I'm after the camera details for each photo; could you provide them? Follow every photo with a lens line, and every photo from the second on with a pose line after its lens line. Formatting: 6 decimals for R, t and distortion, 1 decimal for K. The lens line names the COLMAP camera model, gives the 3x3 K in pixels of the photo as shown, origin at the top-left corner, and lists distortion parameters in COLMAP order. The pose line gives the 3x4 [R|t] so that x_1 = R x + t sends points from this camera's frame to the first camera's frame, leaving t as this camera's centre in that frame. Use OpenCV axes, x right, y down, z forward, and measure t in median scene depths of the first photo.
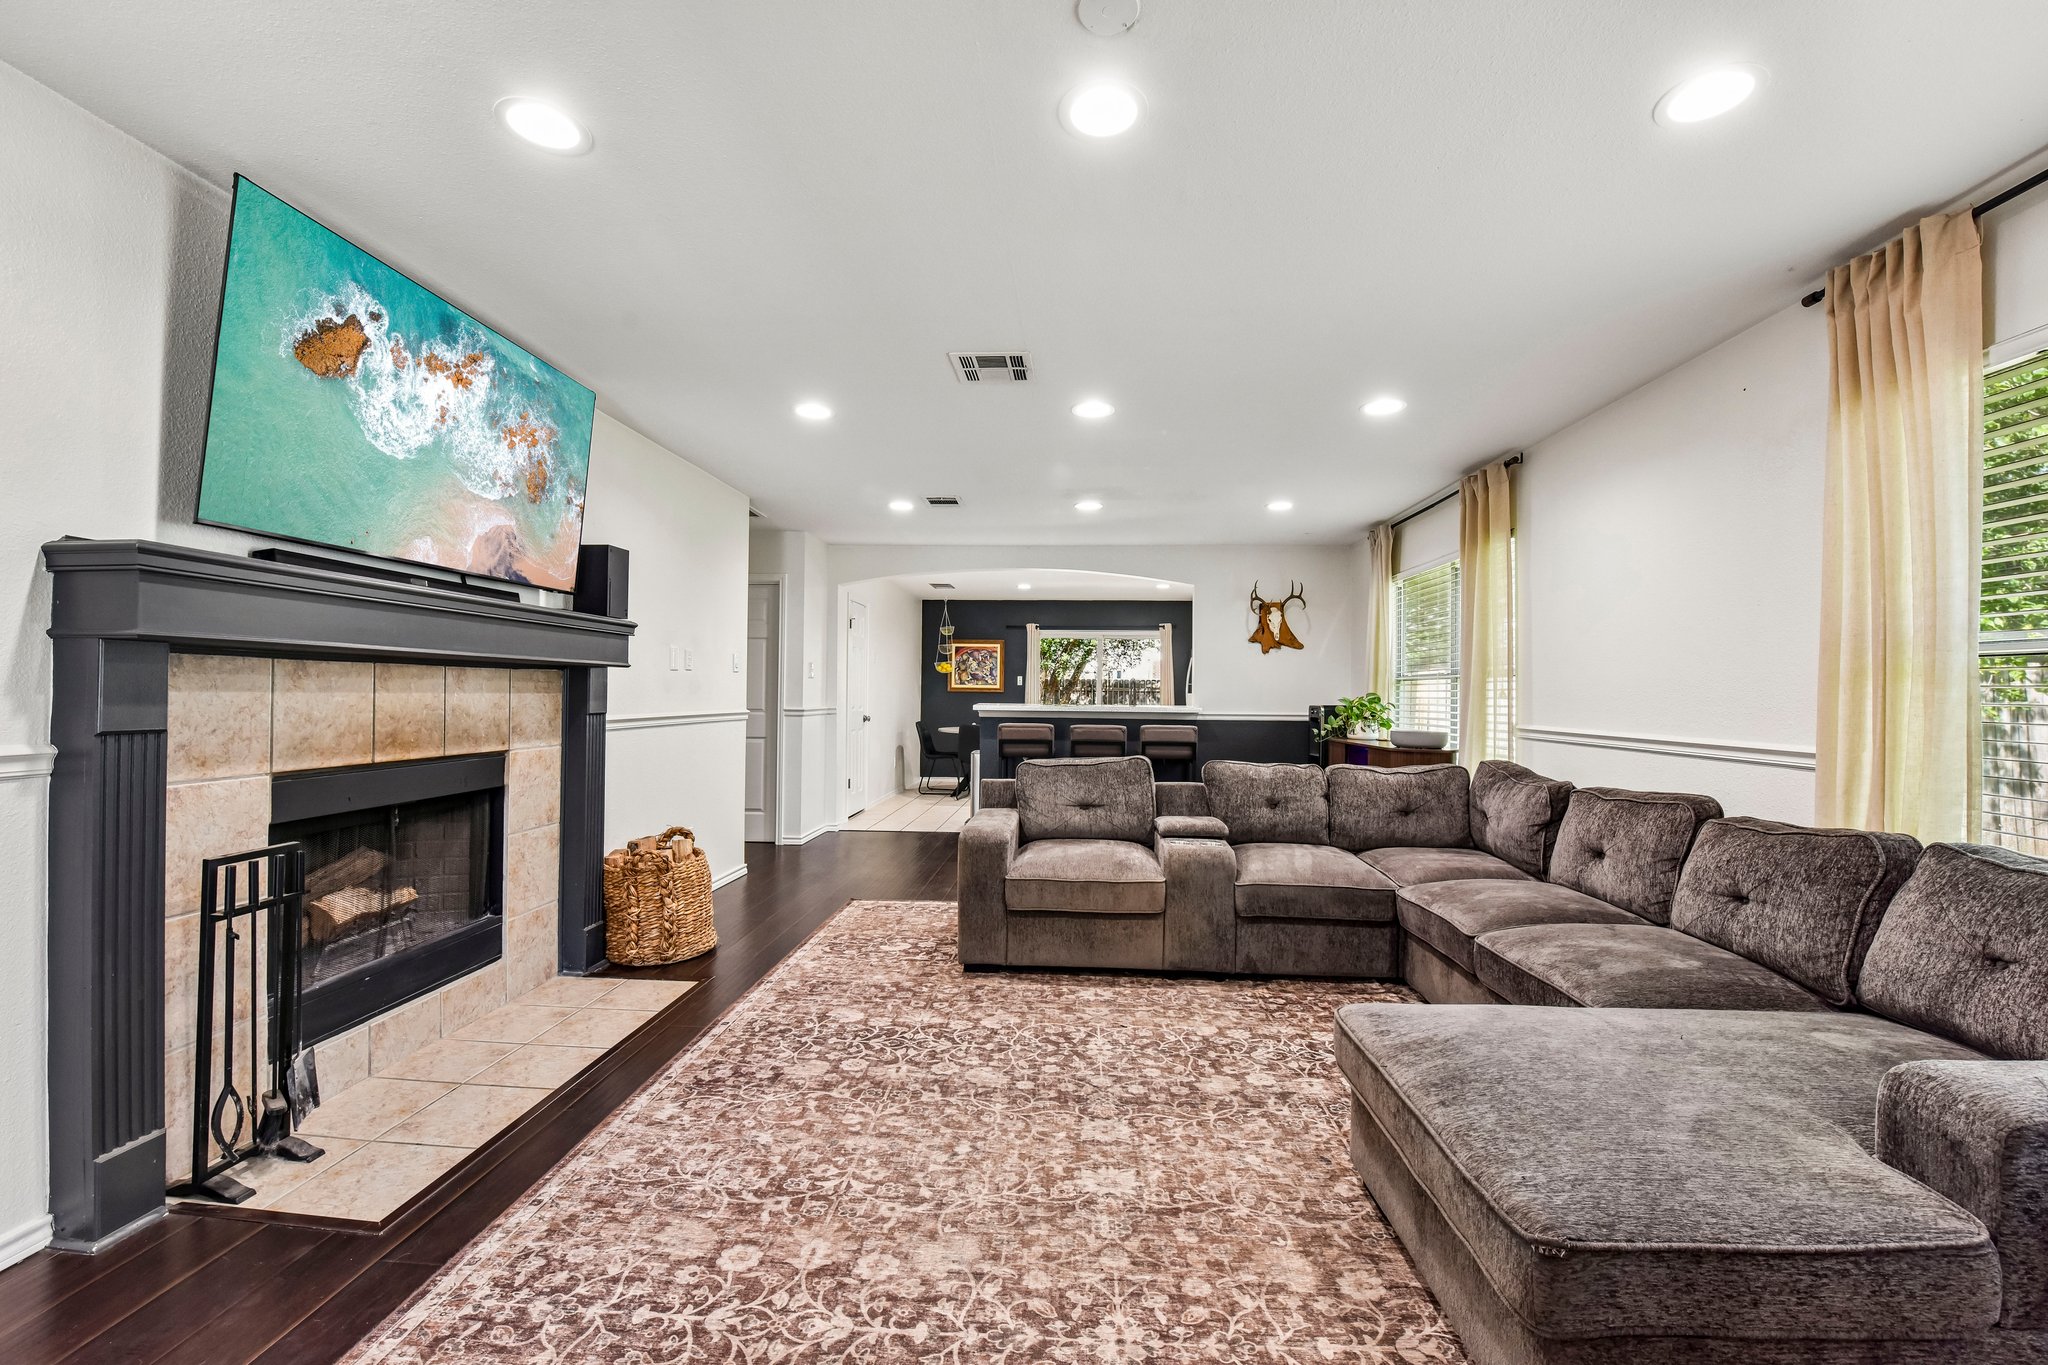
lens RADIAL K [[816.6, 0, 1037.0], [0, 816.6, 684.0], [0, 0, 1]] dist [-0.007630, -0.007131]
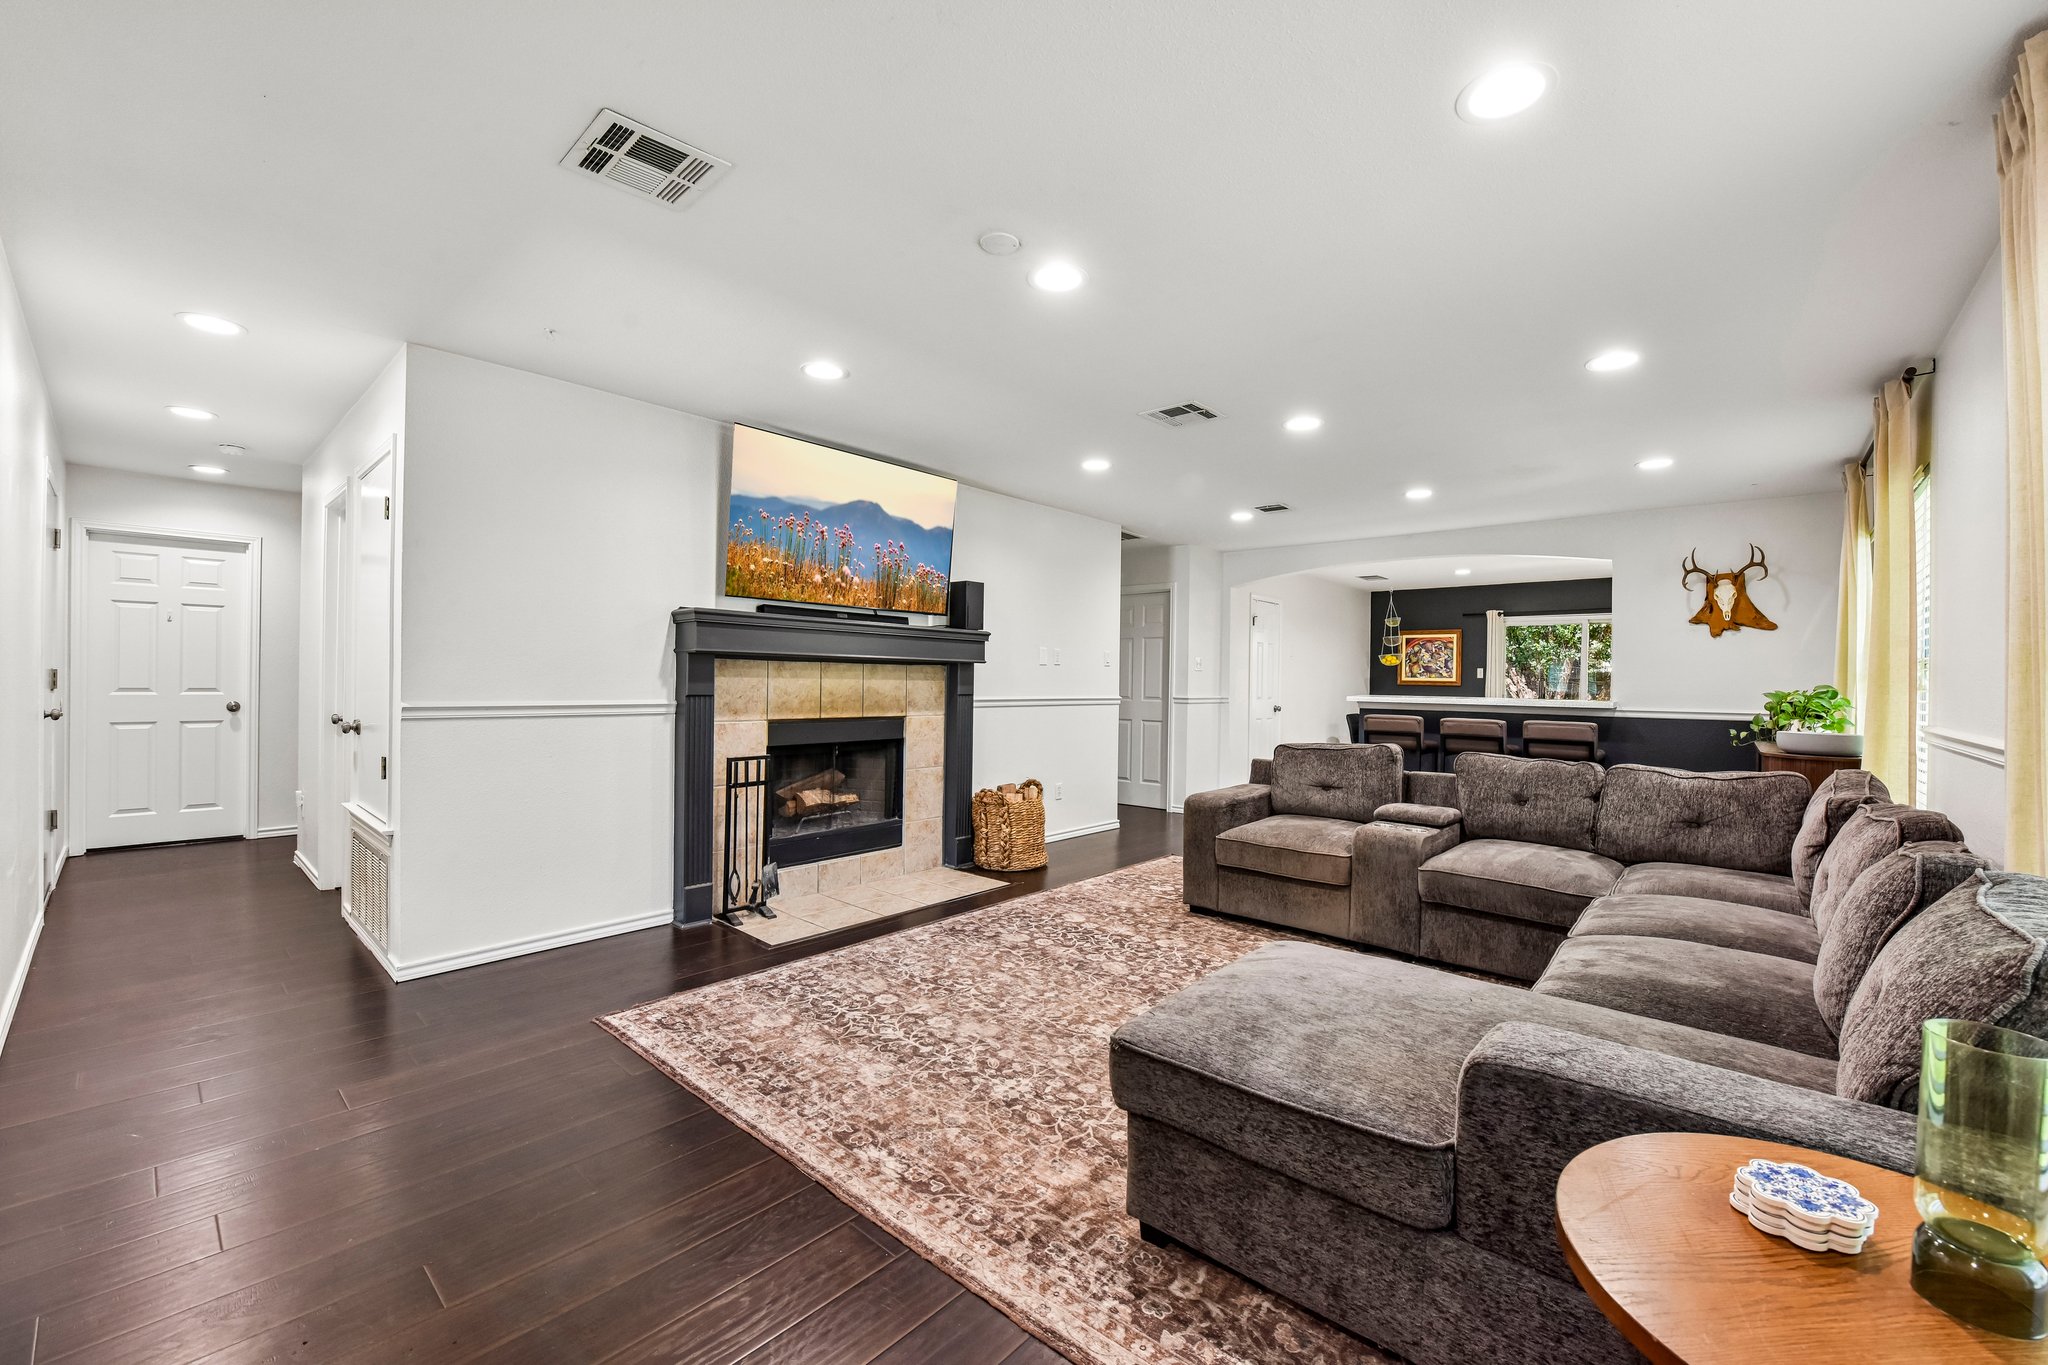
lens RADIAL K [[816.6, 0, 1037.0], [0, 816.6, 684.0], [0, 0, 1]] dist [-0.007630, -0.007131]
pose [[0.787371, 0.003255, -0.616470, 0.558983], [0.000515, 0.999982, 0.005937, 0.009427], [0.616479, -0.004992, 0.787356, -0.105965]]
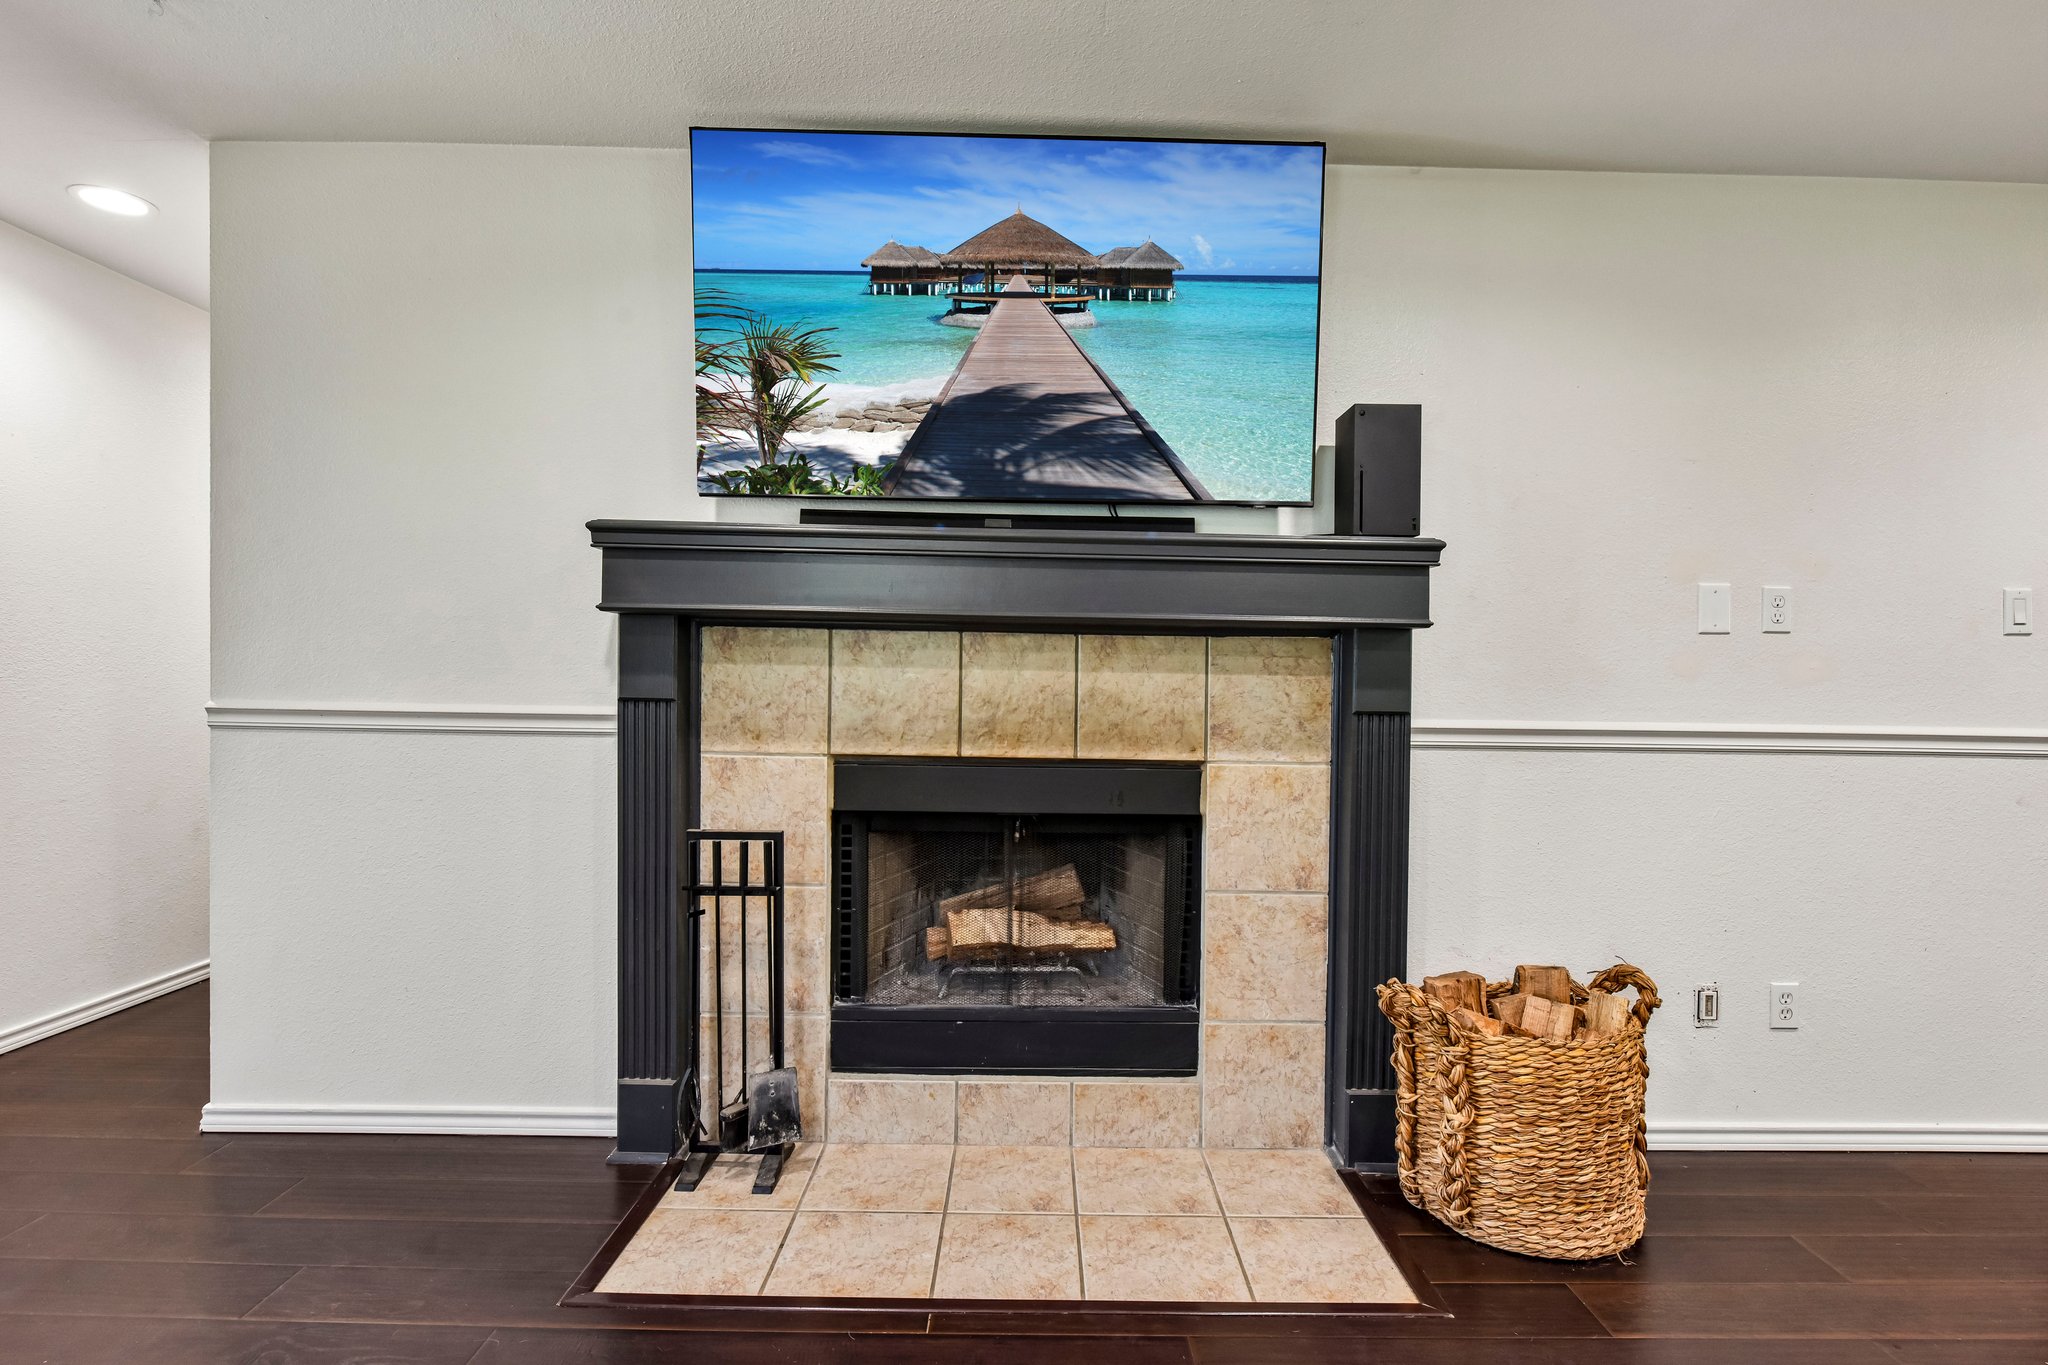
lens RADIAL K [[1051.6, 0, 1032.6], [0, 1051.6, 668.1], [0, 0, 1]] dist [0.001781, 0.000024]
pose [[0.064776, 0.005760, -0.997883, 0.186909], [-0.006243, 0.999966, 0.005367, 0.003271], [0.997880, 0.005882, 0.064809, 0.834491]]
